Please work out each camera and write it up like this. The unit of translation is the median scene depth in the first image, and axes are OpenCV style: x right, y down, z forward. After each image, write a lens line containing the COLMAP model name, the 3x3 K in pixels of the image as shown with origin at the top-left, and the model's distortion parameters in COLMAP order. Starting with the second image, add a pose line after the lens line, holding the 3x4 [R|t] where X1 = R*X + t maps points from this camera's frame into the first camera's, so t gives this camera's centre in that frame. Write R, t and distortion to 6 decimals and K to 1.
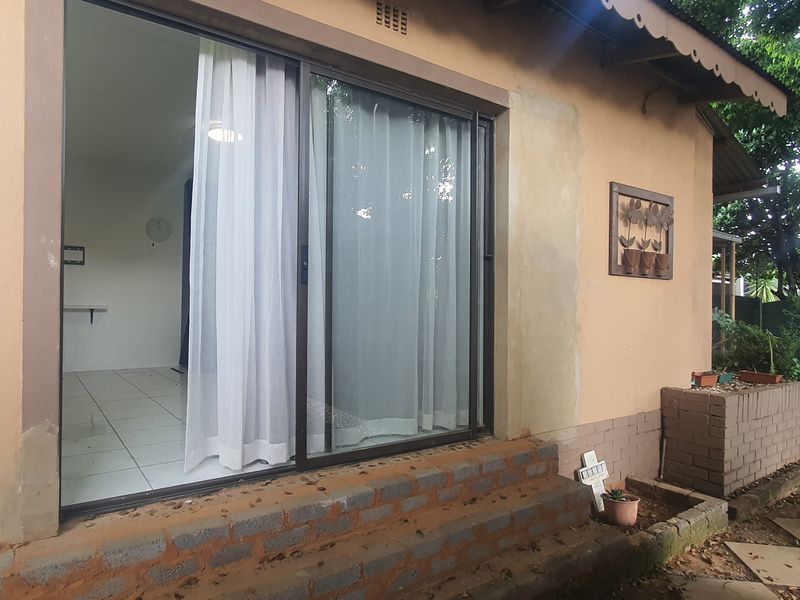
lens RADIAL K [[500.1, 0, 396.9], [0, 500.1, 302.2], [0, 0, 1]] dist [0.017910, -0.018930]
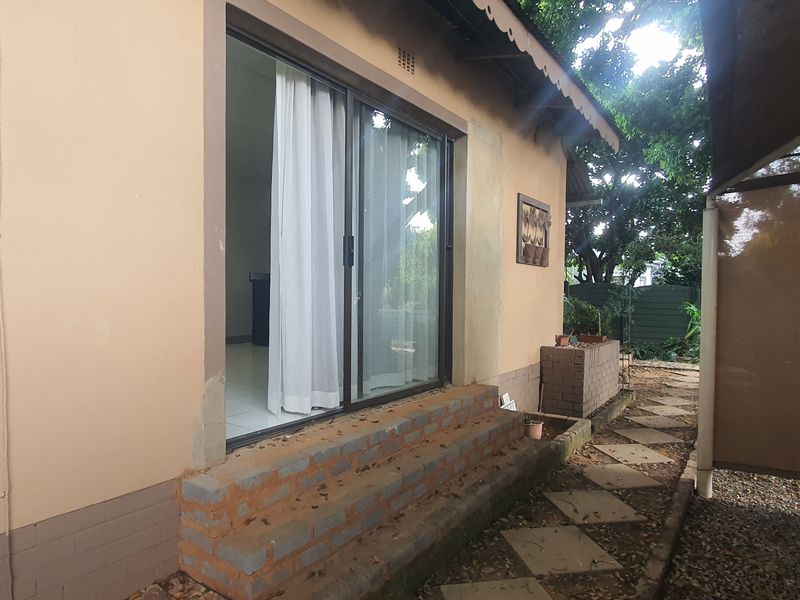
lens RADIAL K [[500.1, 0, 400.2], [0, 500.1, 300.2], [0, 0, 1]] dist [0.017910, -0.018930]
pose [[0.940904, -0.003484, 0.338654, -0.391450], [-0.008378, 0.999402, 0.033558, 0.003253], [-0.338568, -0.034412, 0.940312, -0.191014]]
